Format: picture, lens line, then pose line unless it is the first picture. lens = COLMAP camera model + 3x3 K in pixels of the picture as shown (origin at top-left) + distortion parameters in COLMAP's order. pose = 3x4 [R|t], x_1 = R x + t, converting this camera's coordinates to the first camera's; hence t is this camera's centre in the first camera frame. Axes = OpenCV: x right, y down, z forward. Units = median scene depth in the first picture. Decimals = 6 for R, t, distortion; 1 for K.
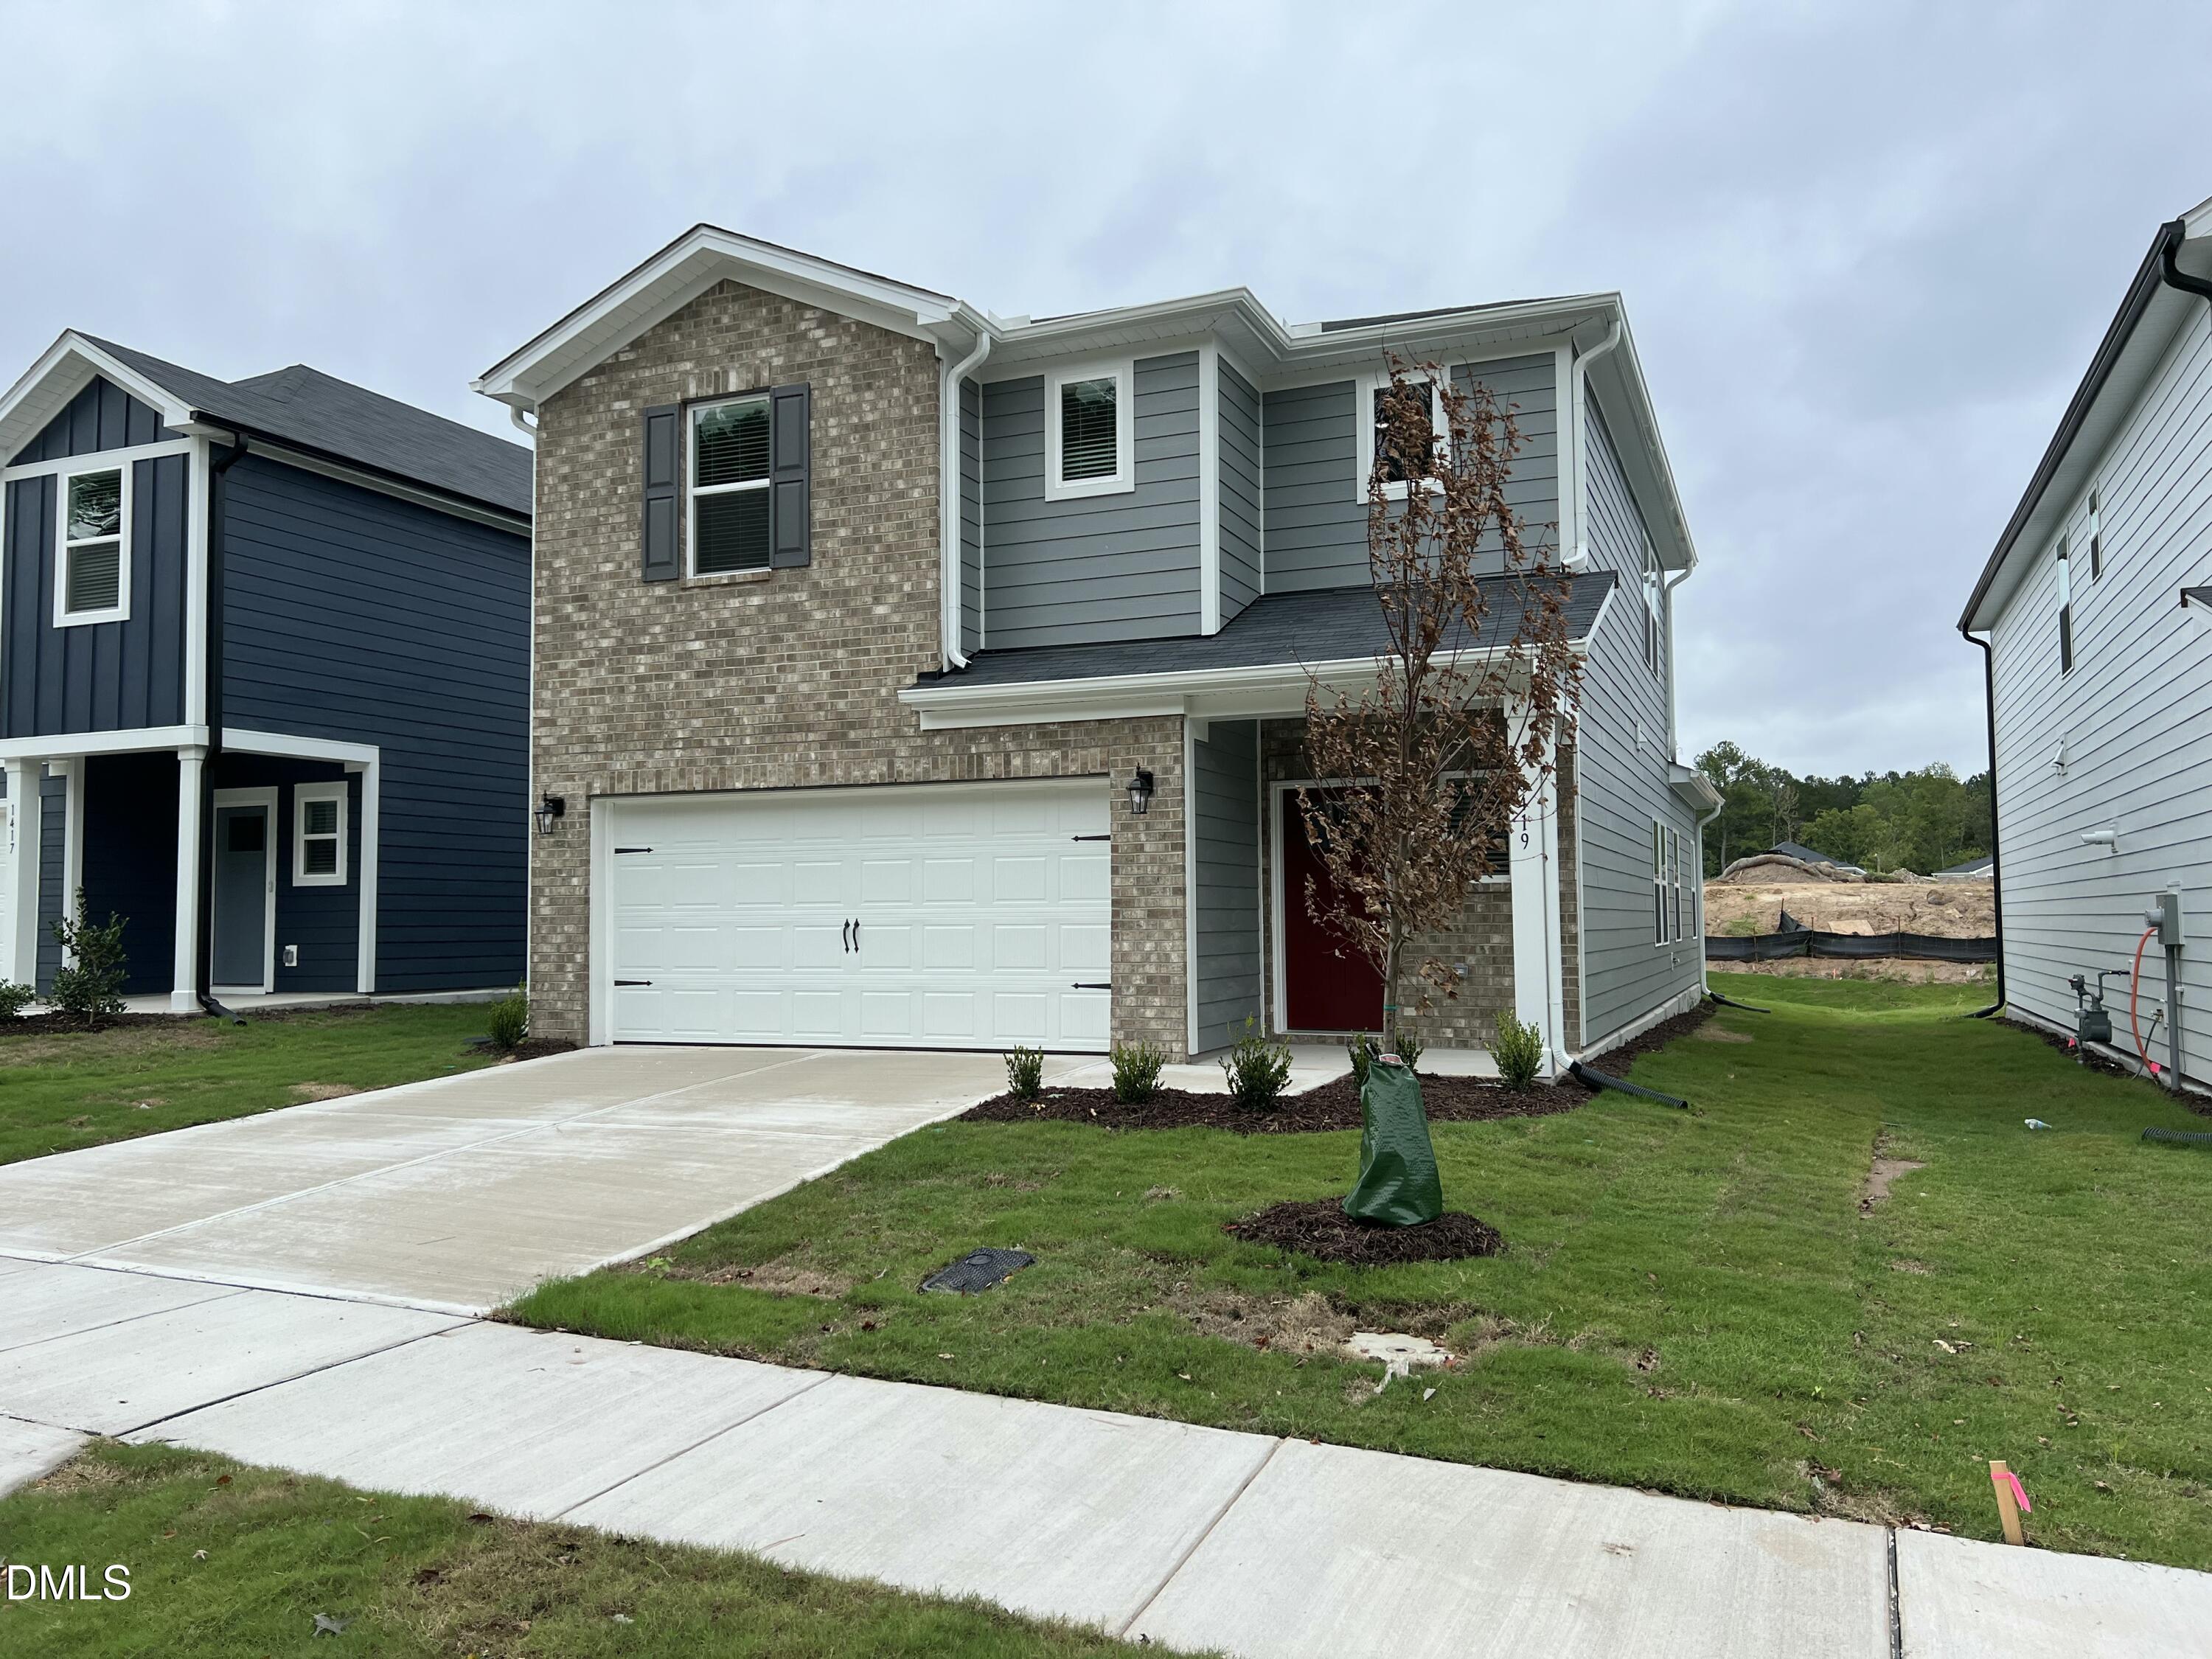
lens RADIAL K [[1613.2, 0, 1116.5], [0, 1613.2, 856.4], [0, 0, 1]] dist [0.084782, -0.093878]
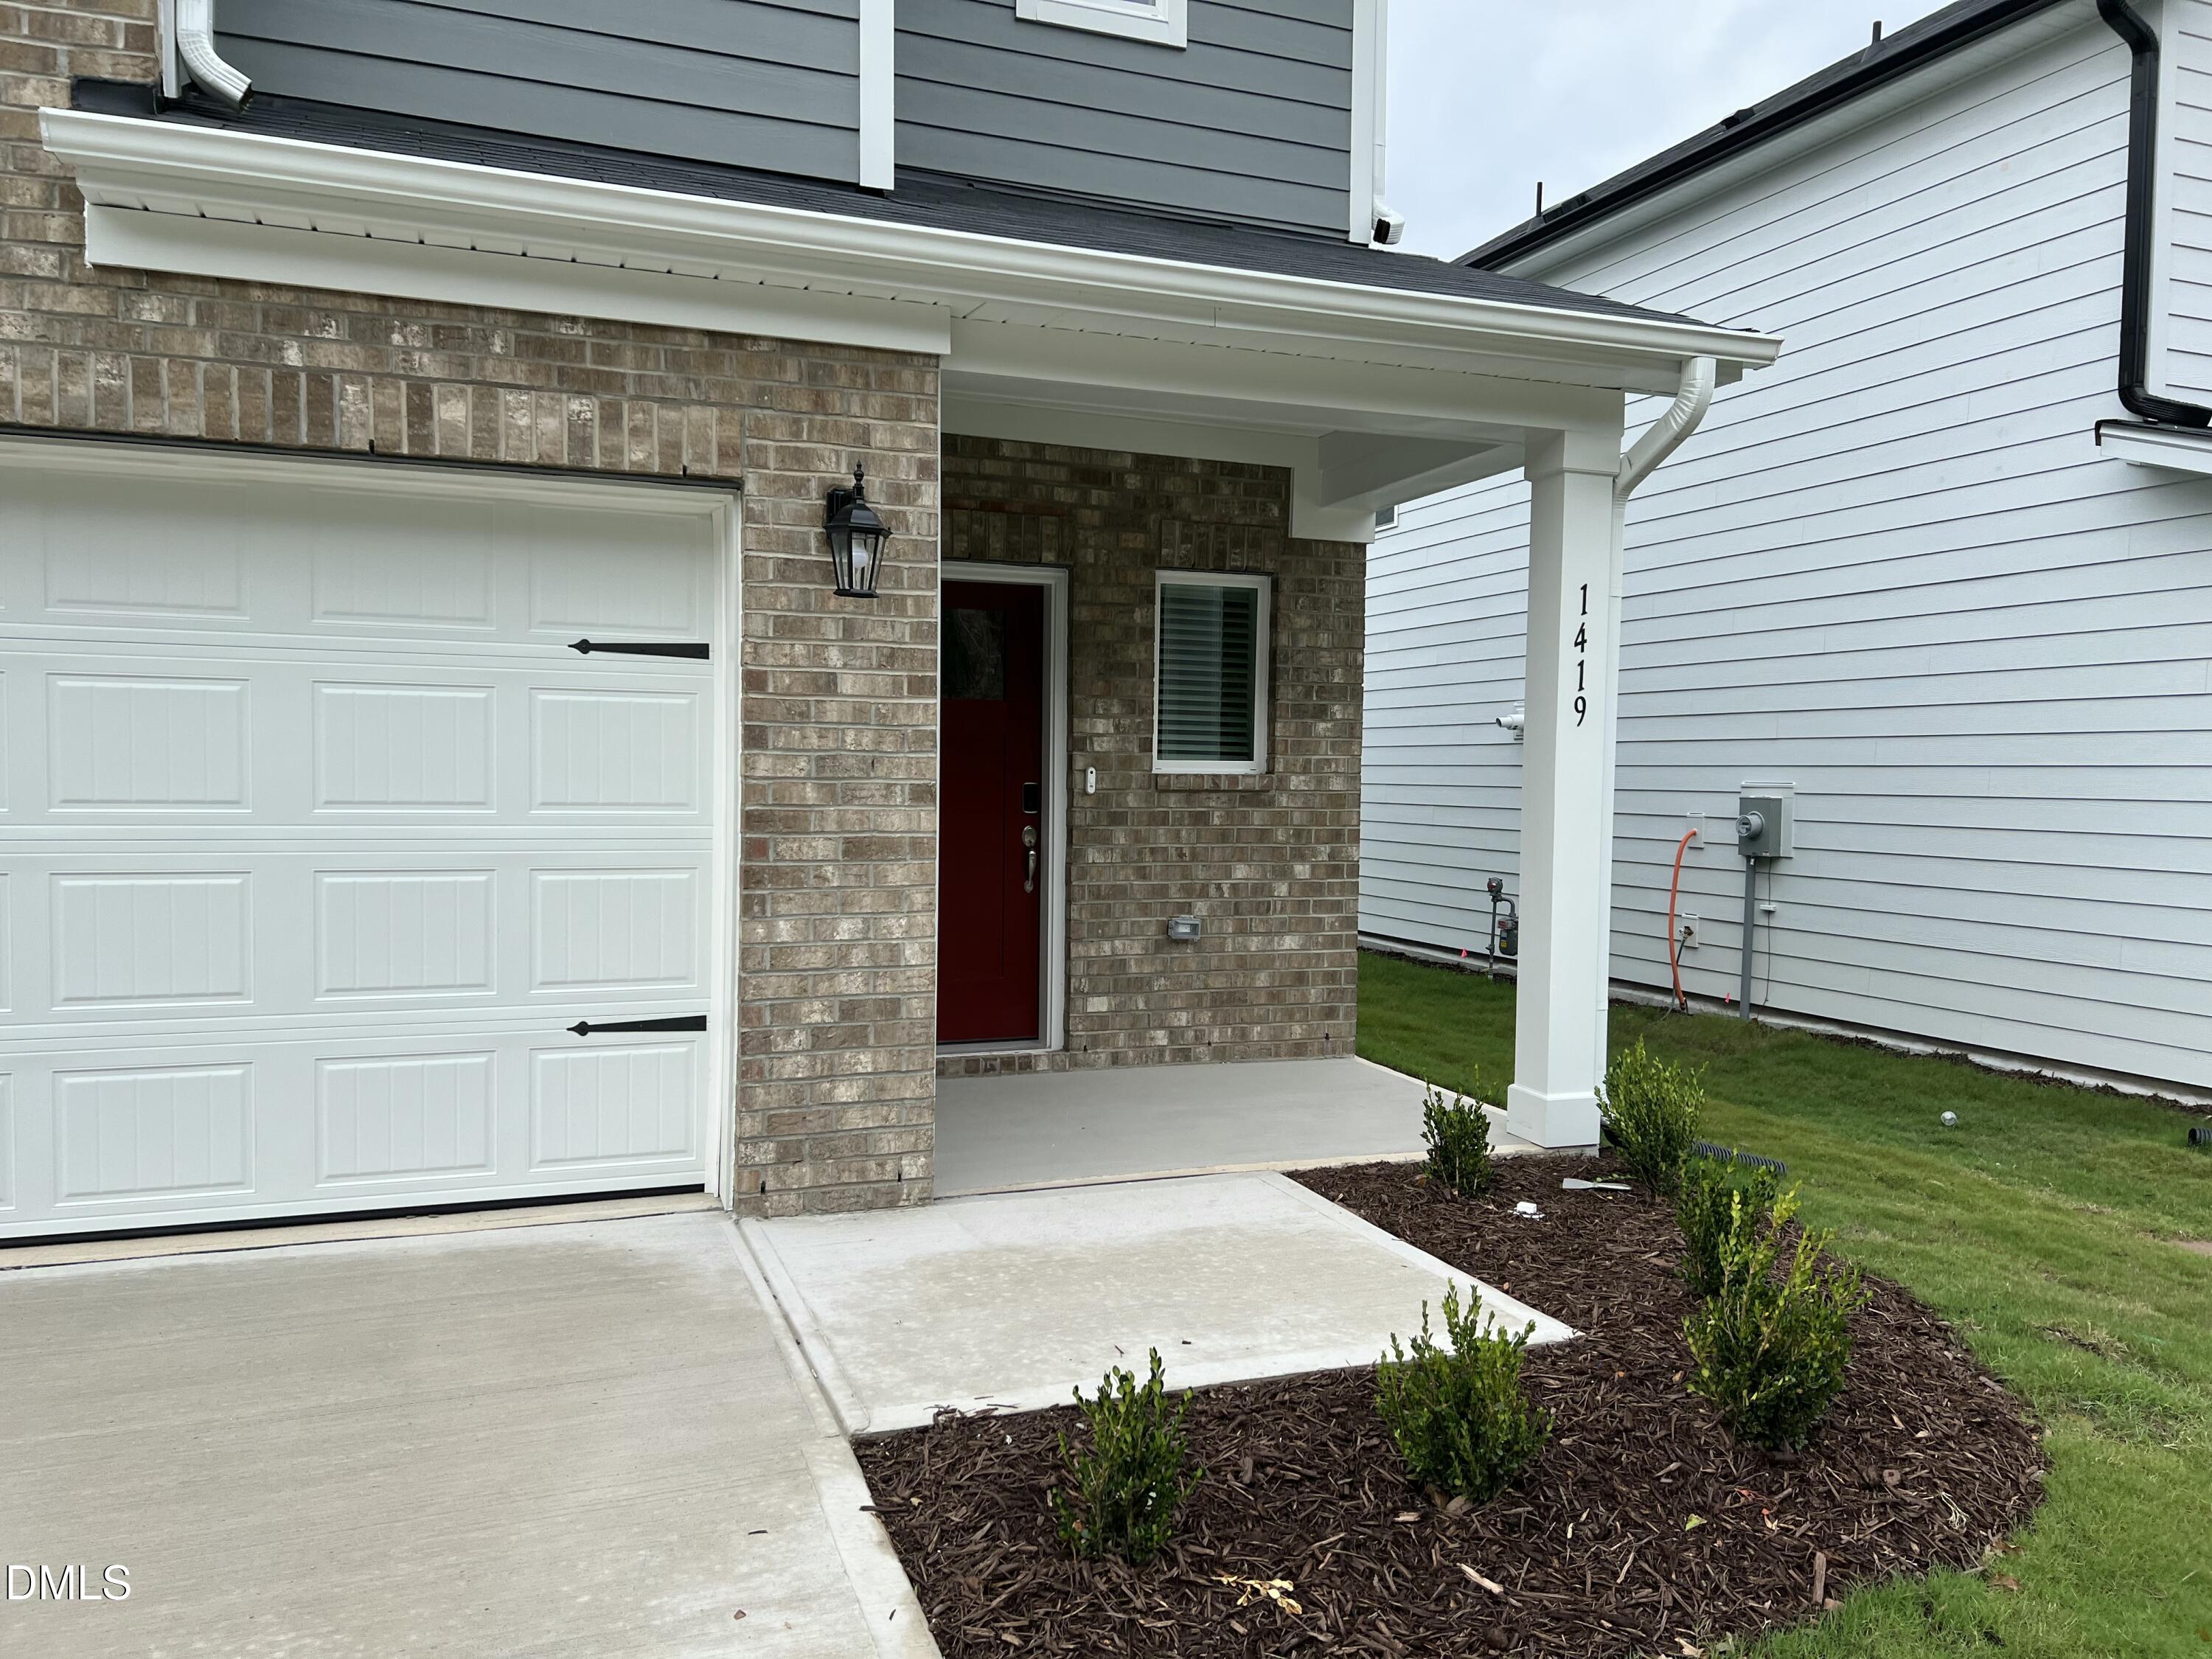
lens RADIAL K [[1613.2, 0, 1116.5], [0, 1613.2, 856.4], [0, 0, 1]] dist [0.084782, -0.093878]
pose [[0.731792, -0.020739, 0.681213, -0.200963], [-0.042890, 0.996154, 0.076401, 0.003630], [-0.680177, -0.085127, 0.728088, 0.642978]]
